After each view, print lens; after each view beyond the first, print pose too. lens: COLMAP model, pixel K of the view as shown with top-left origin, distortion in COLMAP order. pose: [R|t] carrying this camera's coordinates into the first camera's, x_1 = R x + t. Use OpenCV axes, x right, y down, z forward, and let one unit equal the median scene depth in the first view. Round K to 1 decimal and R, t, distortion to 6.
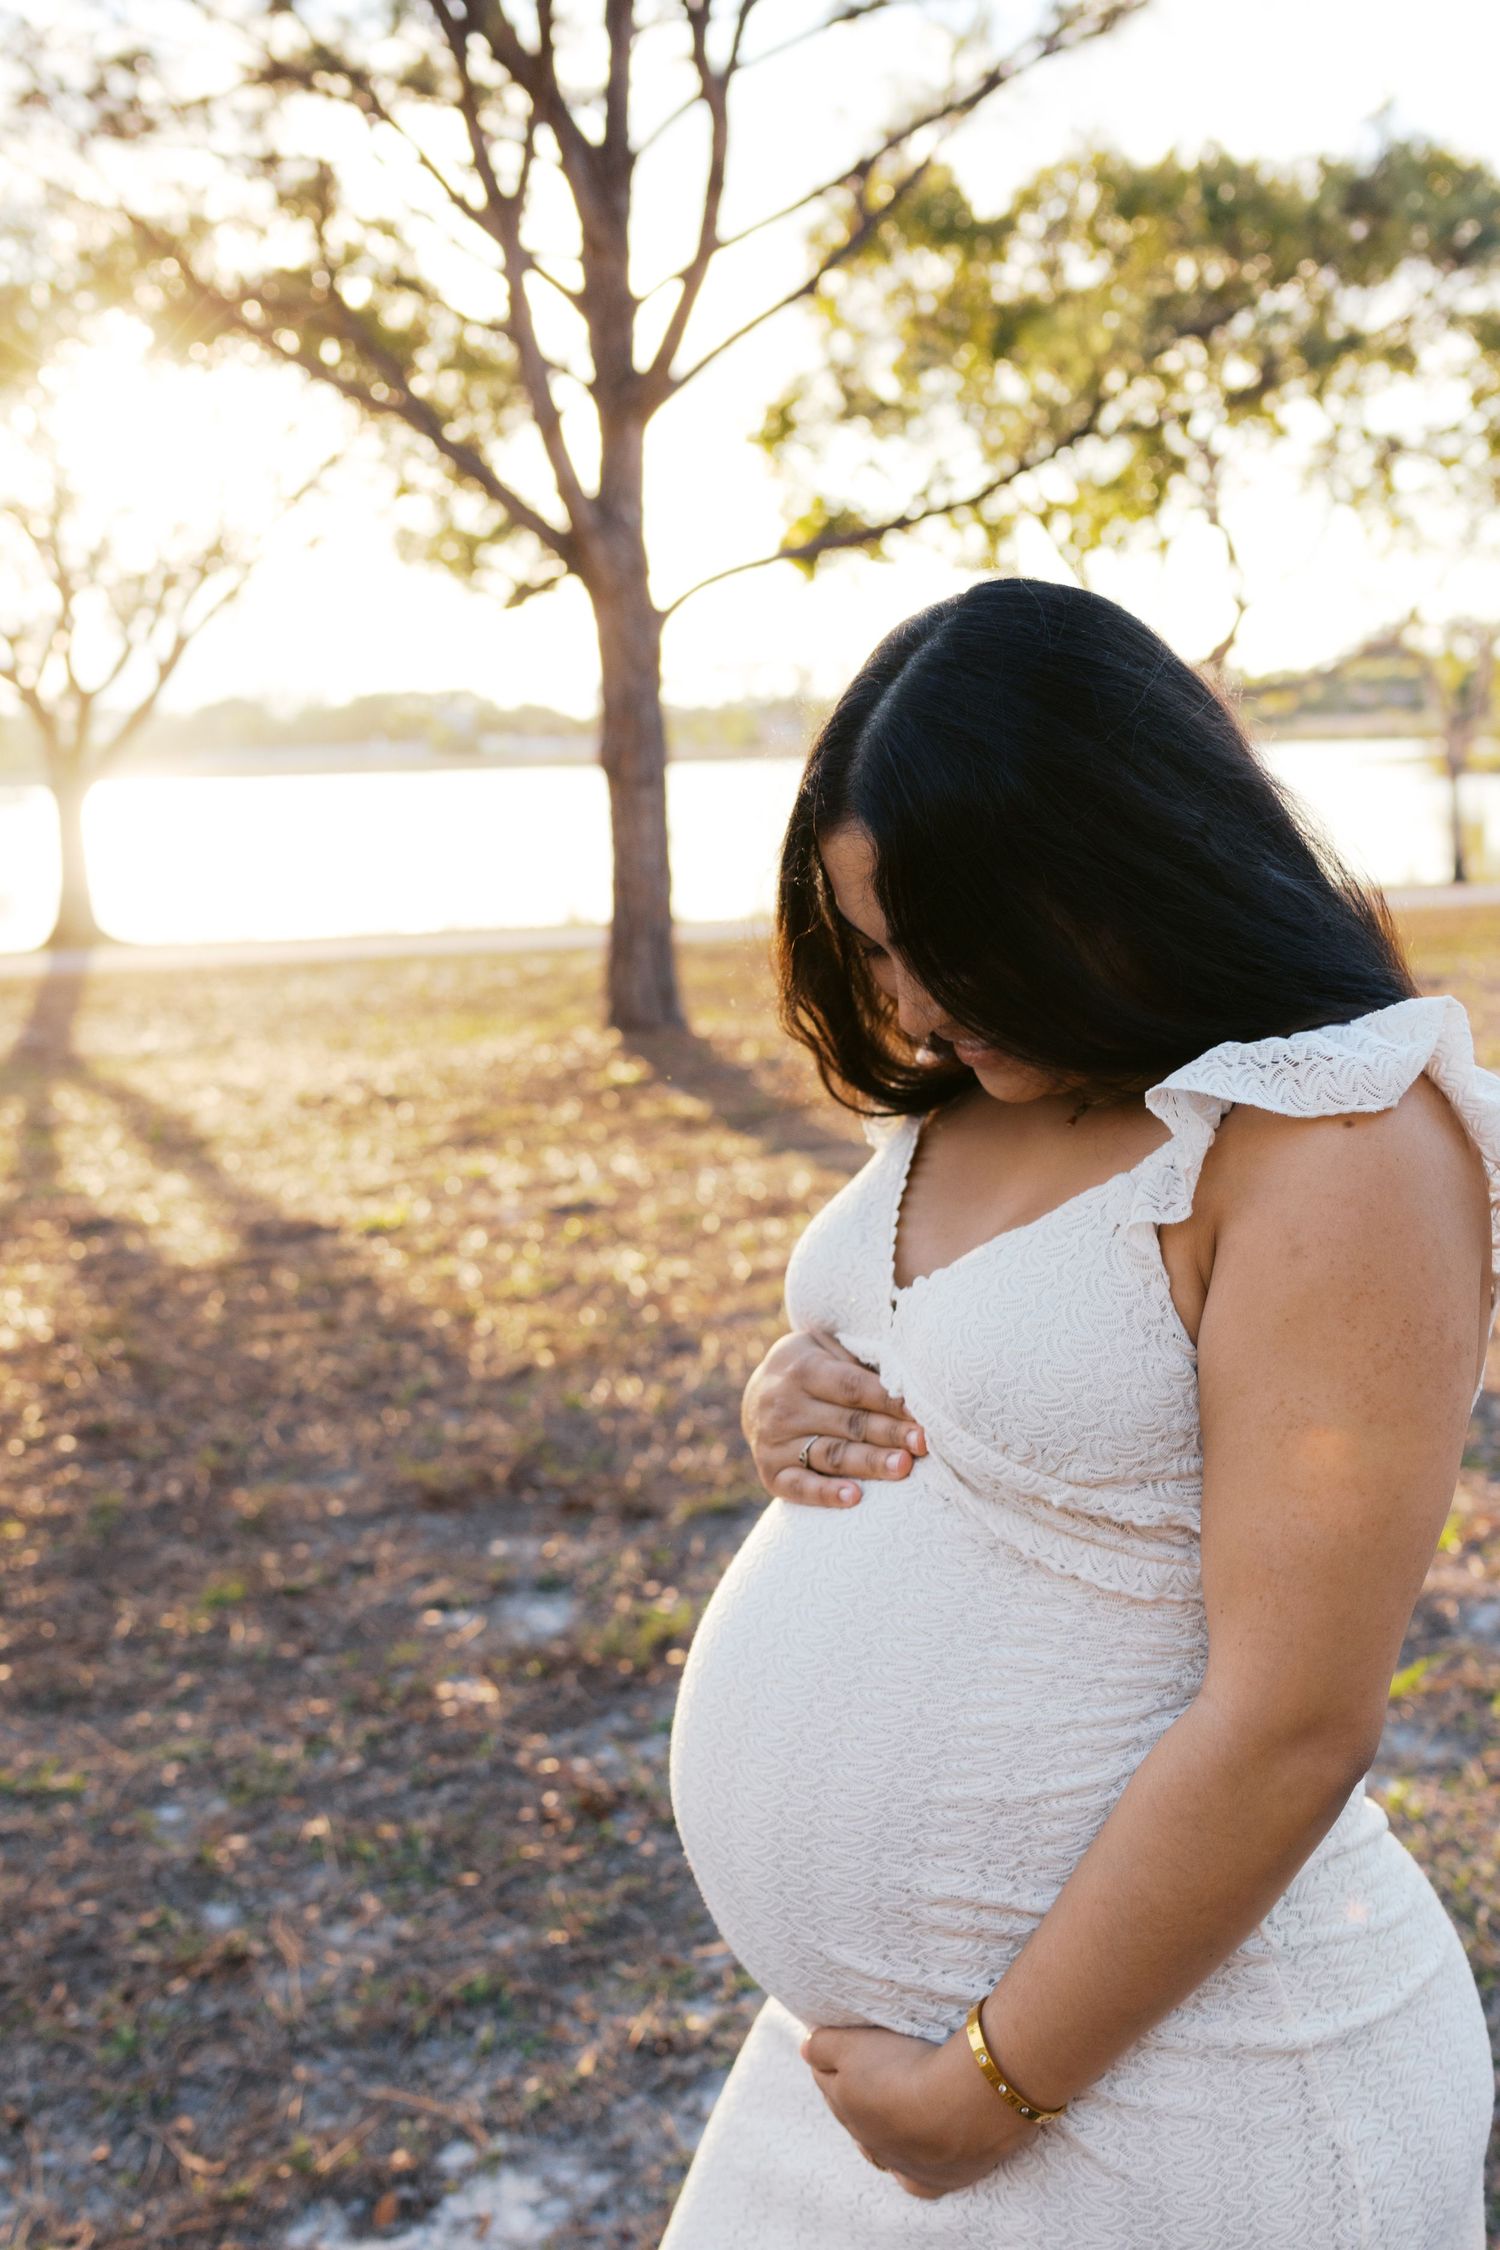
lens RADIAL K [[2569.9, 0, 689.1], [0, 2569.9, 1123.3], [0, 0, 1]] dist [-0.006687, 0.006145]
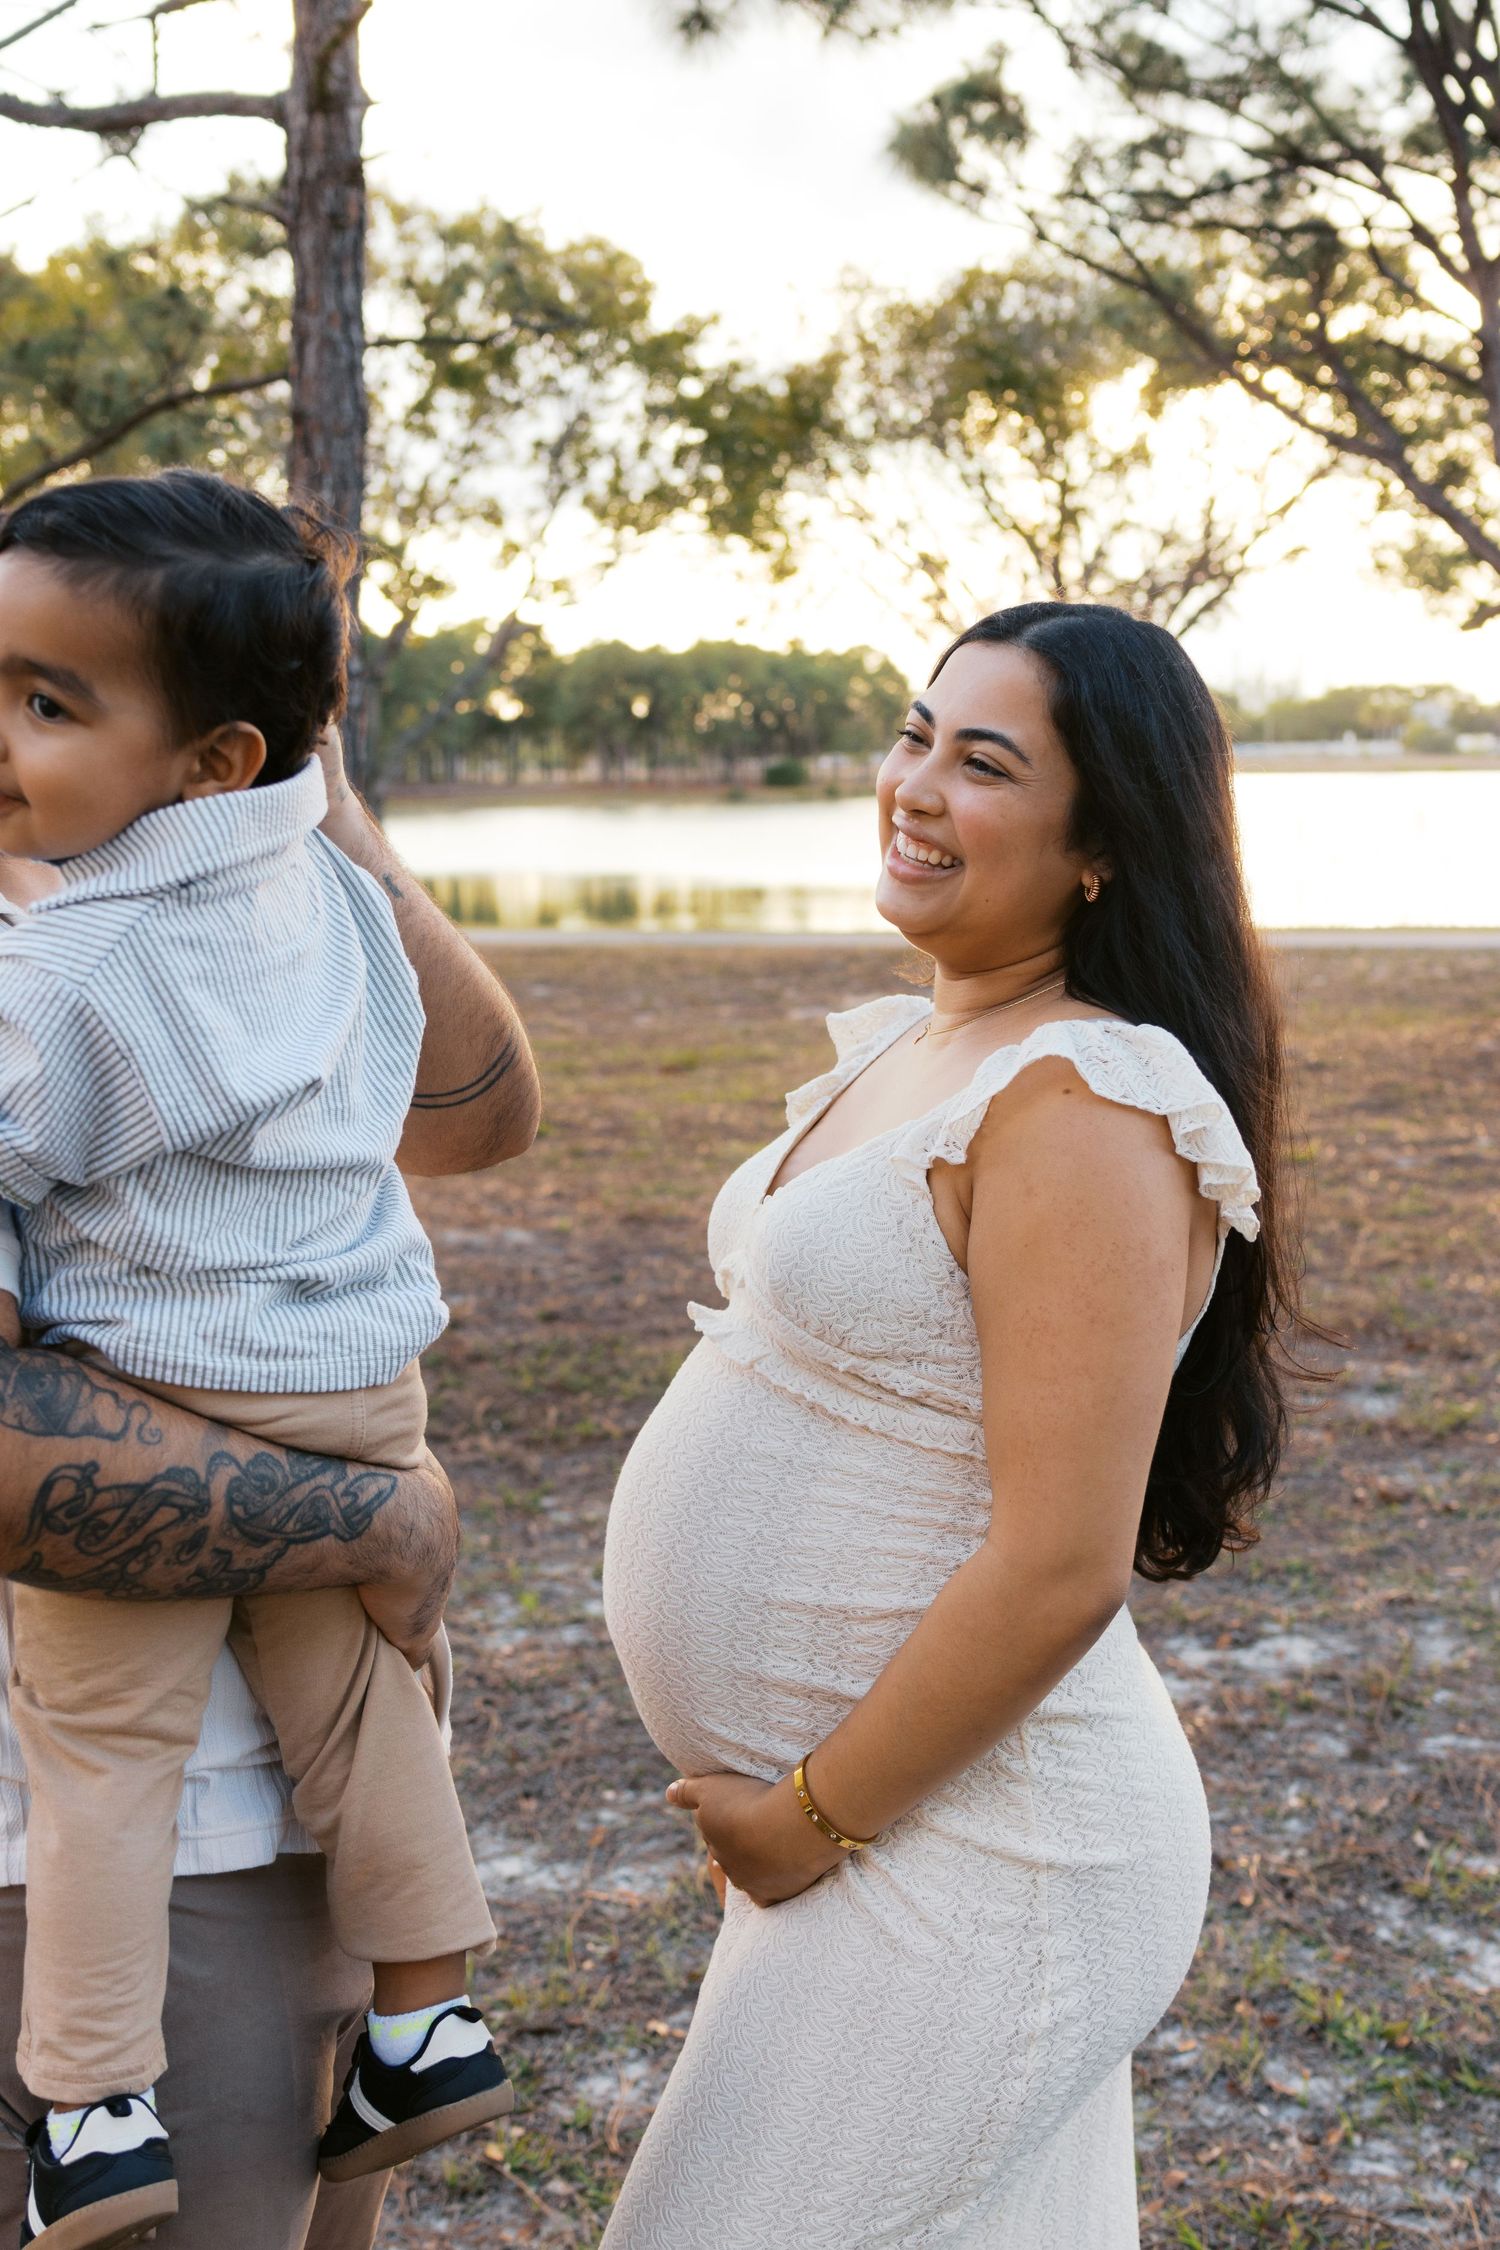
lens RADIAL K [[2569.9, 0, 689.1], [0, 2569.9, 1123.3], [0, 0, 1]] dist [-0.006687, 0.006145]
pose [[0.932560, 0.080737, -0.351870, 0.036194], [-0.079180, 0.996682, 0.018841, 0.021114], [0.352224, 0.010291, 0.935859, -0.213927]]
